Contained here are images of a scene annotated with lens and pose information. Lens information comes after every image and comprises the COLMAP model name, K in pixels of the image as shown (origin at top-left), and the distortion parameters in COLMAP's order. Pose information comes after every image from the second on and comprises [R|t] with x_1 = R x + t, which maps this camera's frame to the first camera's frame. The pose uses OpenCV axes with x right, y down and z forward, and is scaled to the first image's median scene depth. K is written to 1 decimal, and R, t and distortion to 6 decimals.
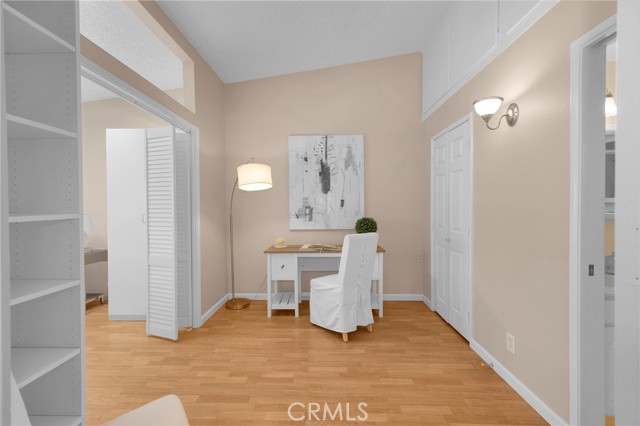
lens RADIAL K [[257.0, 0, 318.6], [0, 257.0, 211.8], [0, 0, 1]] dist [0.007038, 0.000650]
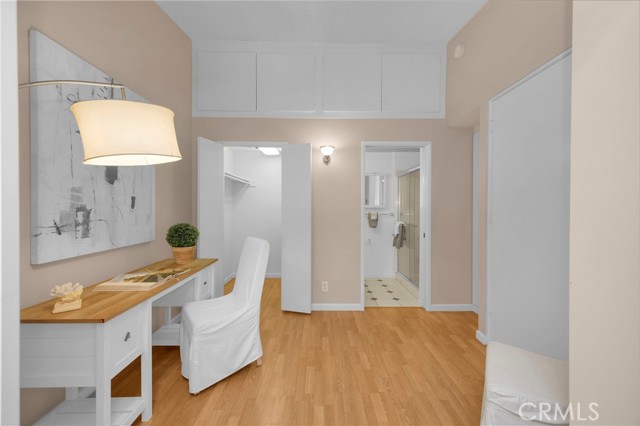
lens RADIAL K [[257.0, 0, 321.3], [0, 257.0, 210.8], [0, 0, 1]] dist [0.007038, 0.000650]
pose [[-0.042275, -0.001178, 0.999105, -0.539562], [0.013217, 0.999911, 0.001739, -0.008905], [-0.999019, 0.013278, -0.042256, 0.579295]]
